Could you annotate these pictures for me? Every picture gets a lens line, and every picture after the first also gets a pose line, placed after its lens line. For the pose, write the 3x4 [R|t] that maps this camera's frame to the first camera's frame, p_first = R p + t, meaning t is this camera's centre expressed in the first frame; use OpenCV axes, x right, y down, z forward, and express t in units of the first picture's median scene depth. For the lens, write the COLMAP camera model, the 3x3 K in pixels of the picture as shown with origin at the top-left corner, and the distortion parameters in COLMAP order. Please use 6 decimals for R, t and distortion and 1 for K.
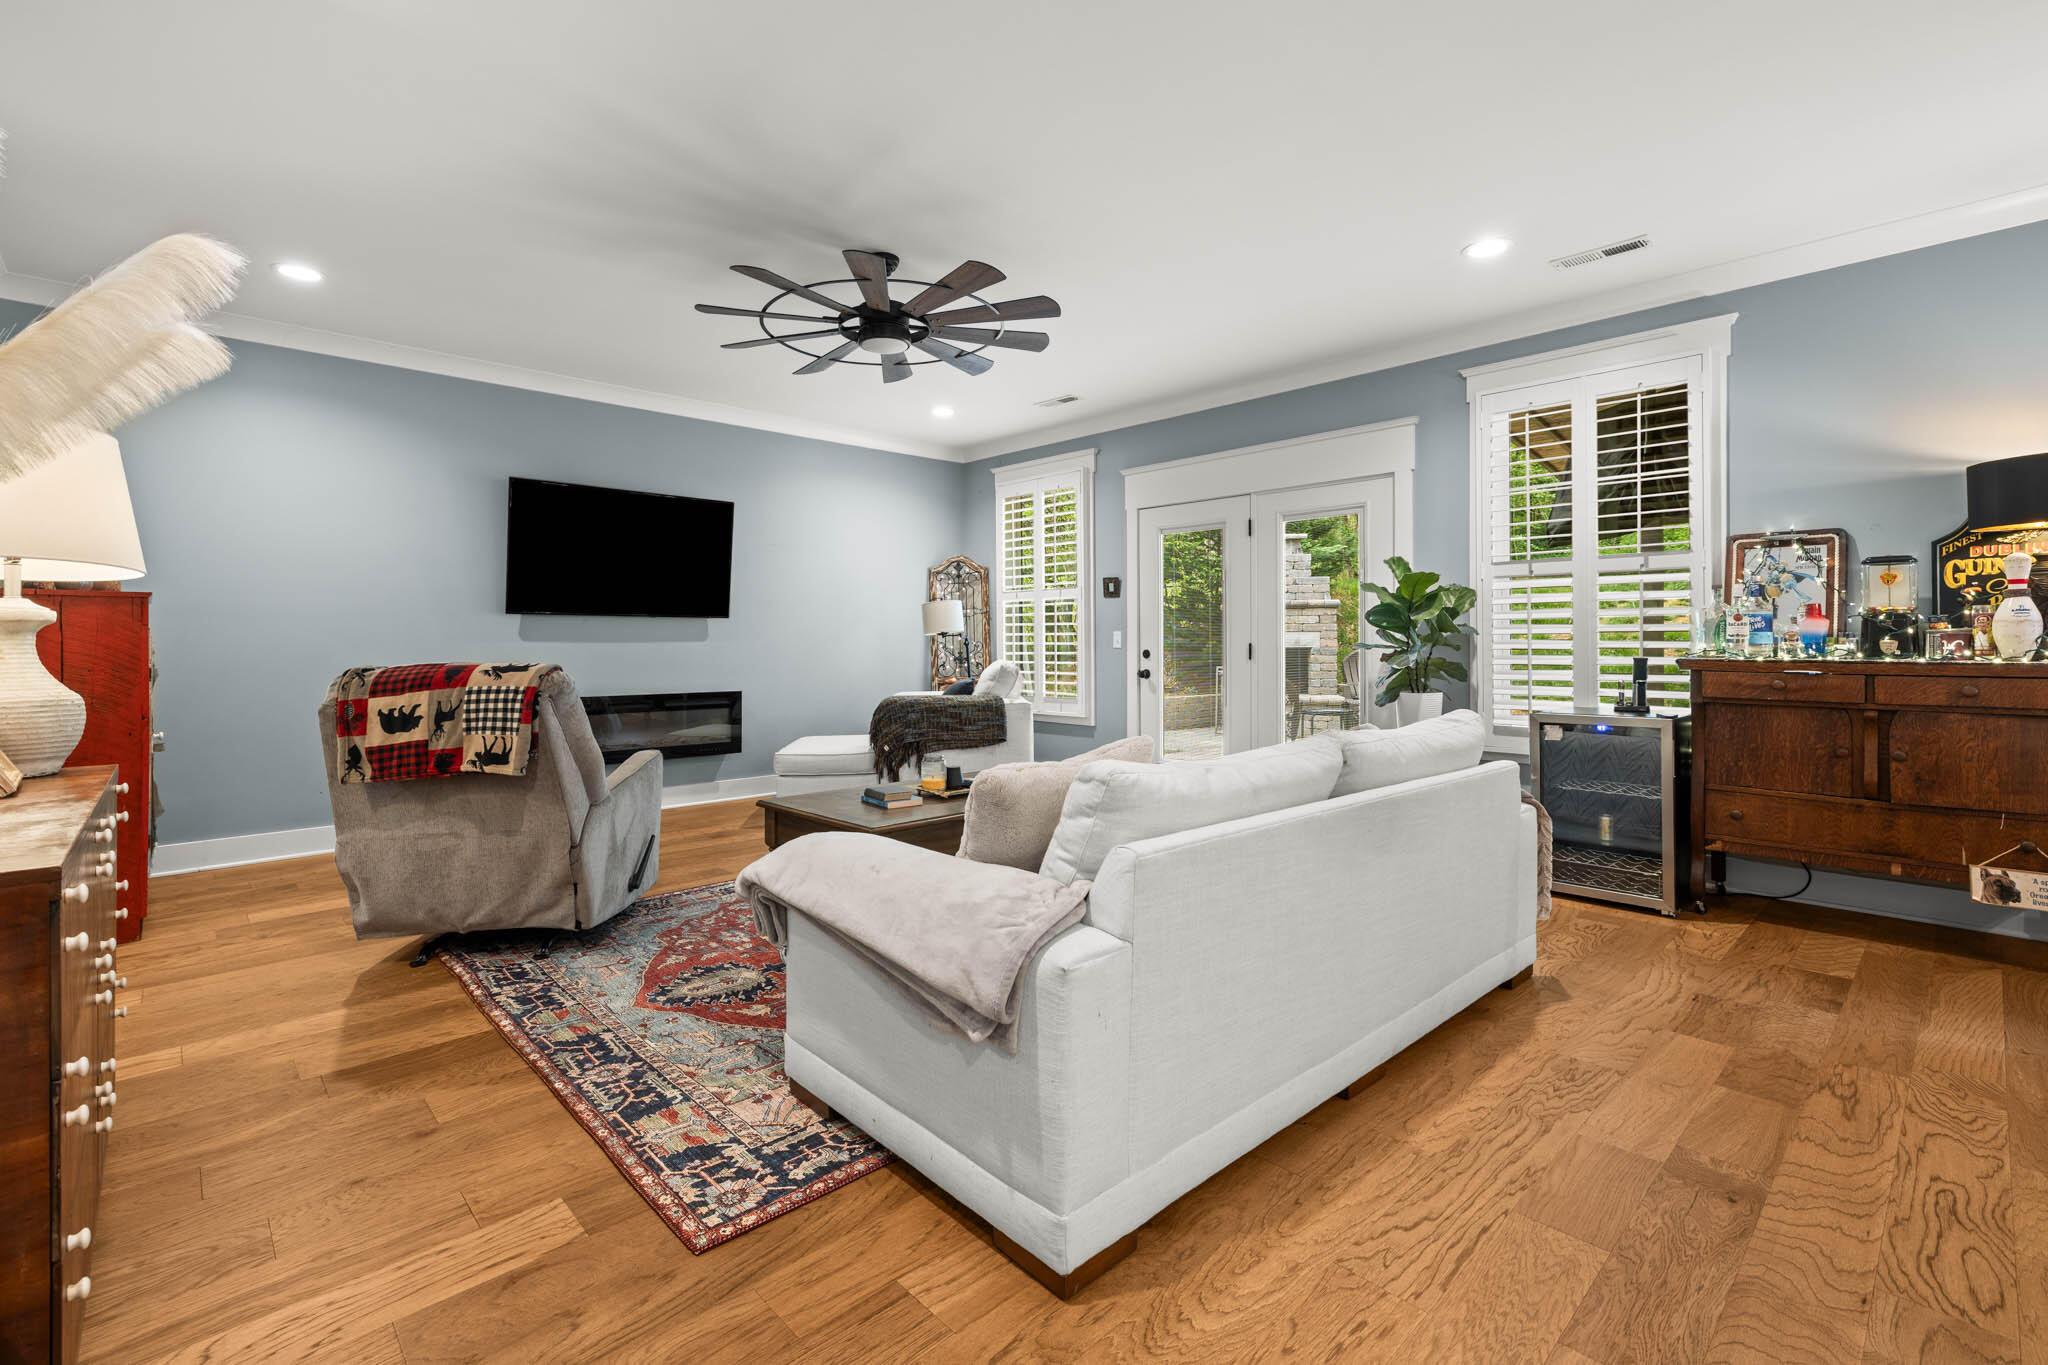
lens RADIAL K [[888.3, 0, 1024.7], [0, 888.3, 641.4], [0, 0, 1]] dist [0.008028, 0.000175]
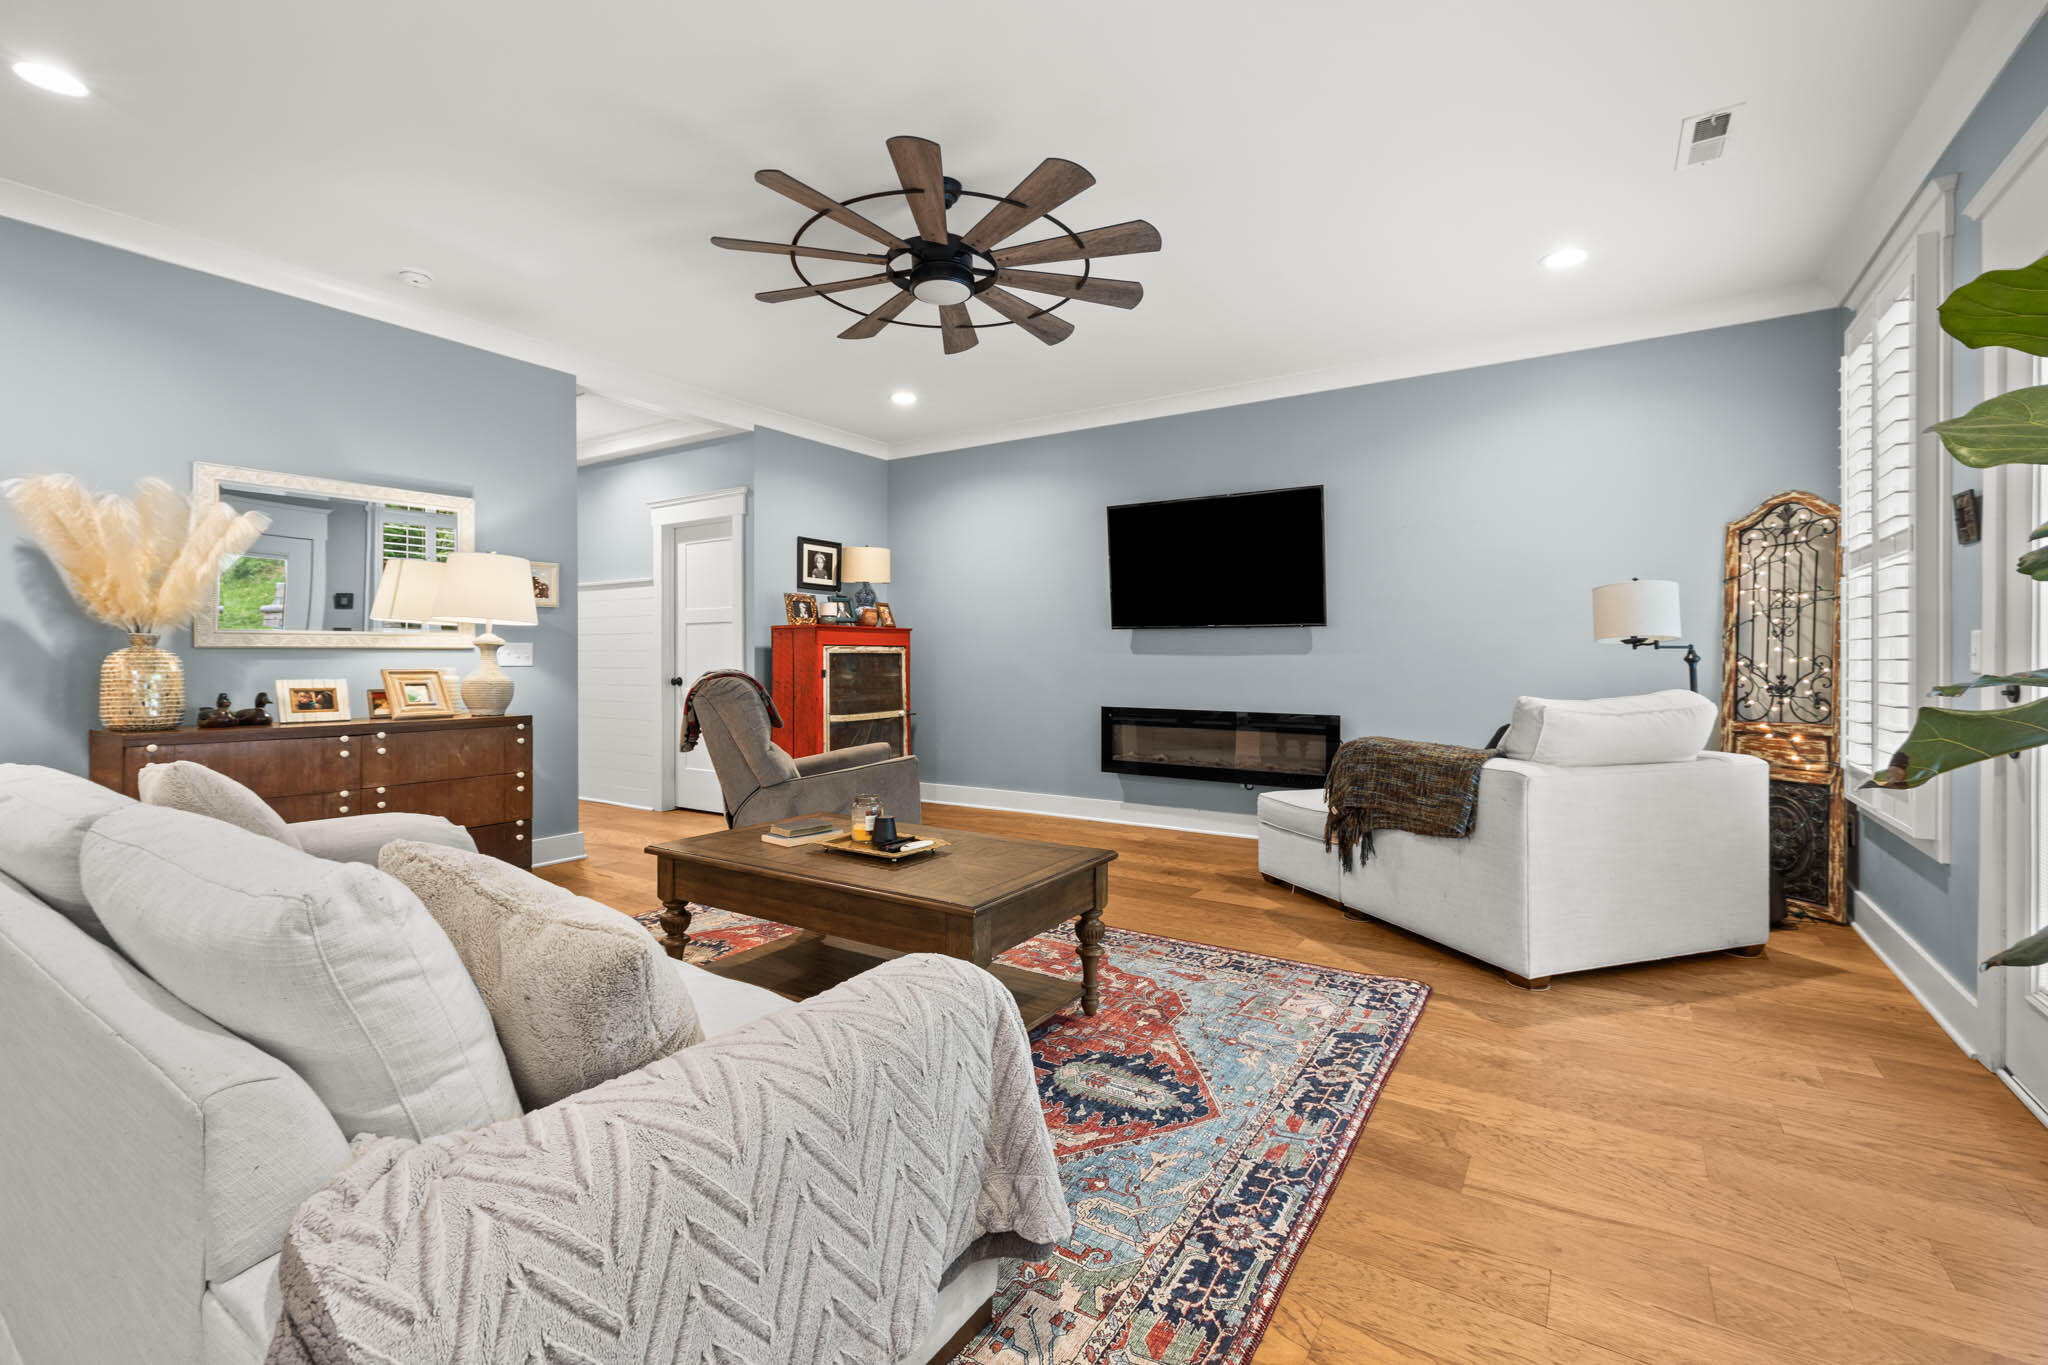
lens RADIAL K [[888.3, 0, 1045.1], [0, 888.3, 661.7], [0, 0, 1]] dist [0.008028, 0.000175]
pose [[0.243075, 0.008939, -0.969966, 0.476480], [-0.000705, 0.999959, 0.009039, -0.000611], [0.970007, -0.001514, 0.243072, 0.642906]]
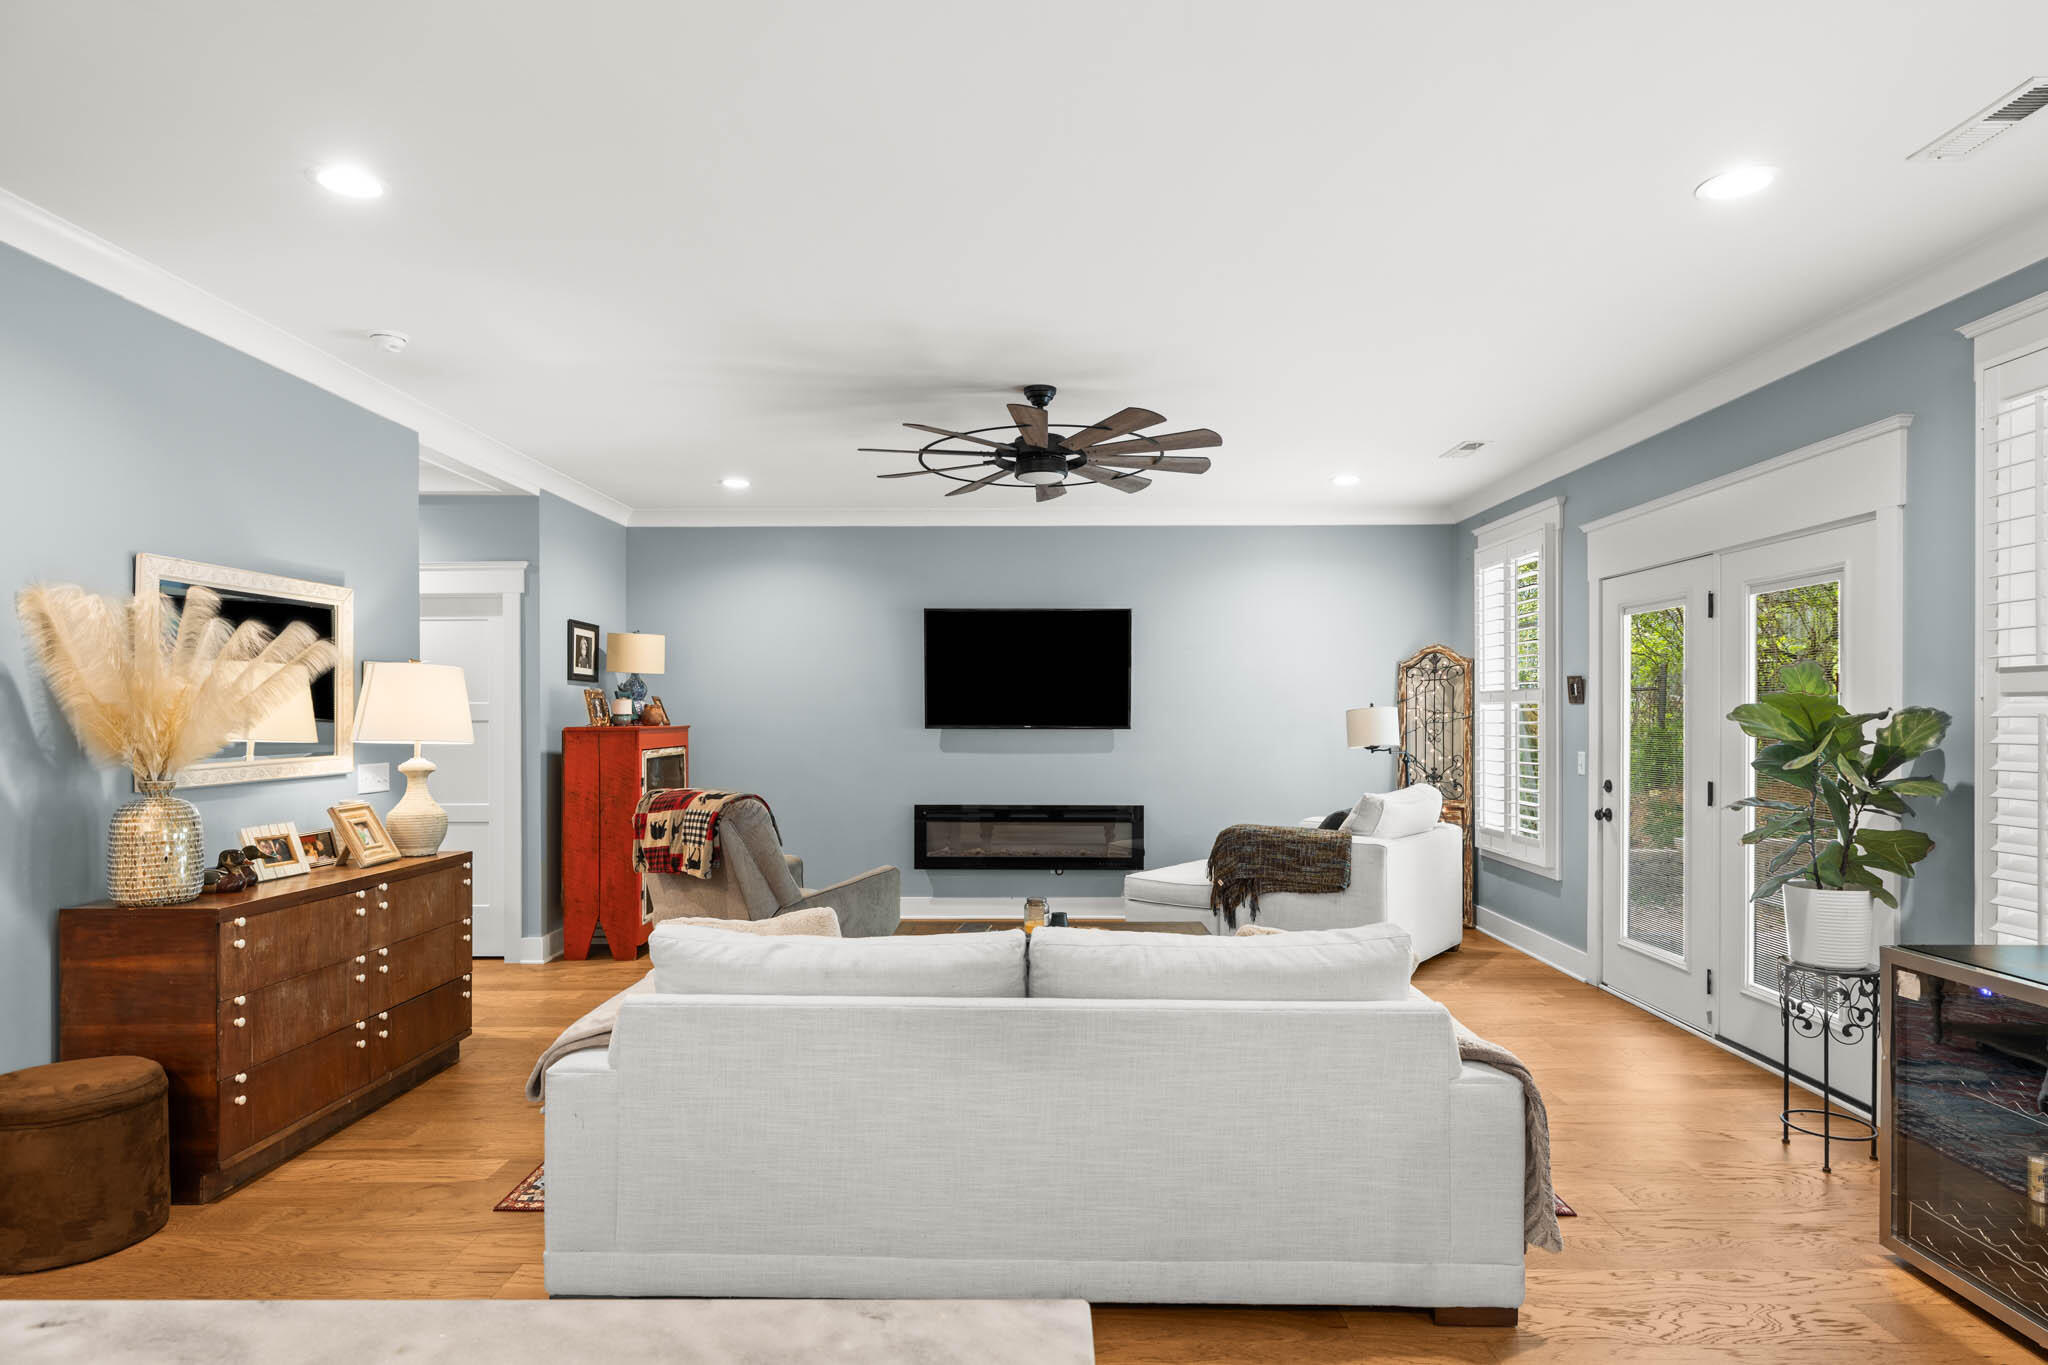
lens RADIAL K [[1106.2, 0, 1055.7], [0, 1106.2, 715.5], [0, 0, 1]] dist [0.005989, 0.001122]
pose [[0.732792, 0.003691, -0.680443, 0.497442], [-0.002024, 0.999993, 0.003245, -0.052475], [0.680450, -0.001001, 0.732794, 0.079076]]
